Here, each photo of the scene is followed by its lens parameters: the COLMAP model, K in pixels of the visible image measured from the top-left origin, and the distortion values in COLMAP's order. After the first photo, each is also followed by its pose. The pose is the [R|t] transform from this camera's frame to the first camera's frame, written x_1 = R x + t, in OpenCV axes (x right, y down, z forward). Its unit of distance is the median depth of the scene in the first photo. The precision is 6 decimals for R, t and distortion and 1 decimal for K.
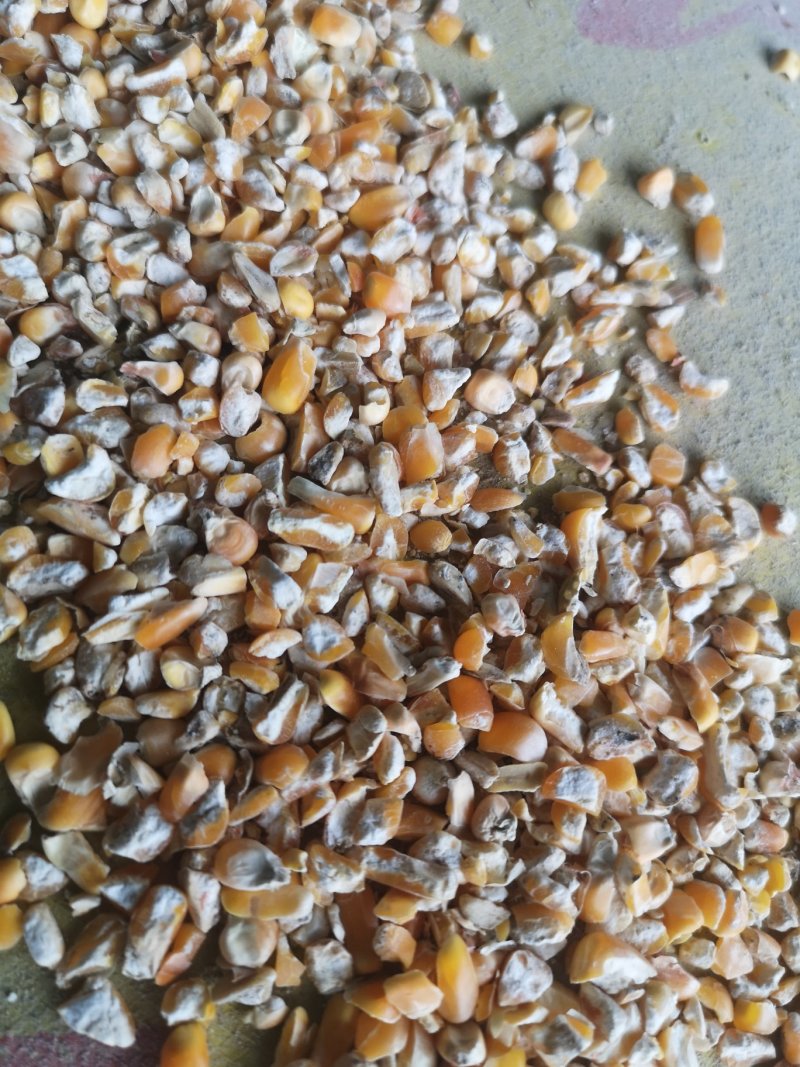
lens RADIAL K [[890.8, 0, 400.0], [0, 890.8, 533.5], [0, 0, 1]] dist [-0.062966, -0.004590]
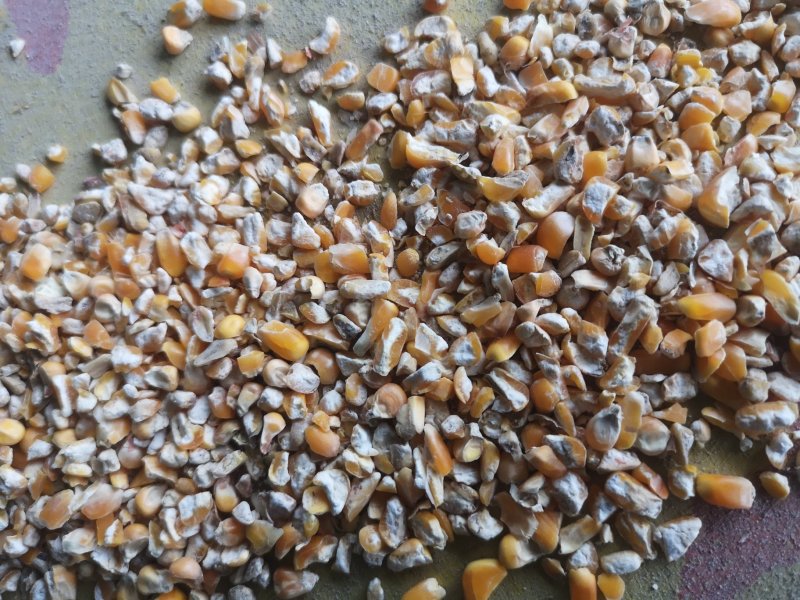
lens RADIAL K [[667.9, 0, 400.0], [0, 667.9, 300.0], [0, 0, 1]] dist [-0.062966, -0.004590]
pose [[0.164163, -0.977177, -0.134820, 0.122570], [0.986100, 0.159015, 0.048176, -0.052812], [-0.025638, -0.140855, 0.989698, -0.079438]]
